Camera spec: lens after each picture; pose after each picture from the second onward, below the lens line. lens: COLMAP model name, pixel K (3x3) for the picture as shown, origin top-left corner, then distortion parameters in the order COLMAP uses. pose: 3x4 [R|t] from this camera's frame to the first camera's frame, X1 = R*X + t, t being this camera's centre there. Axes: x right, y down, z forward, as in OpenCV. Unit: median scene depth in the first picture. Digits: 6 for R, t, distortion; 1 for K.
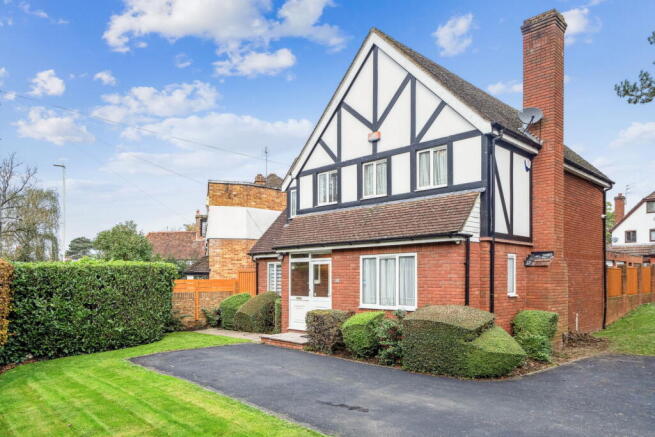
lens RADIAL K [[475.8, 0, 324.2], [0, 475.8, 281.6], [0, 0, 1]] dist [0.011358, 0.003575]
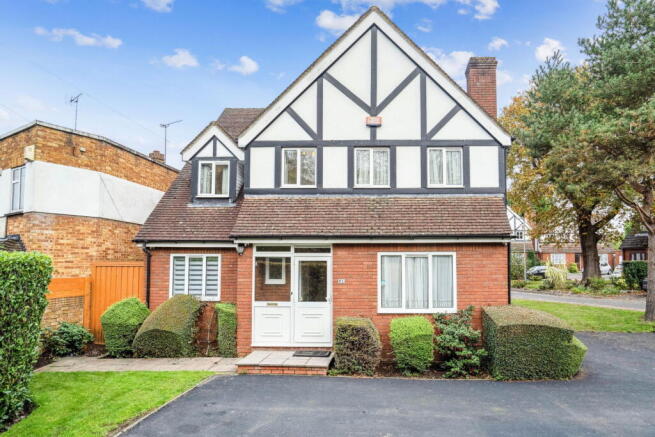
lens RADIAL K [[408.7, 0, 389.0], [0, 408.7, 246.5], [0, 0, 1]] dist [-0.001966, 0.001159]
pose [[0.716855, 0.035187, 0.696334, -0.408092], [0.001871, 0.998625, -0.052388, -0.024629], [-0.697220, 0.038858, 0.715803, 0.428718]]
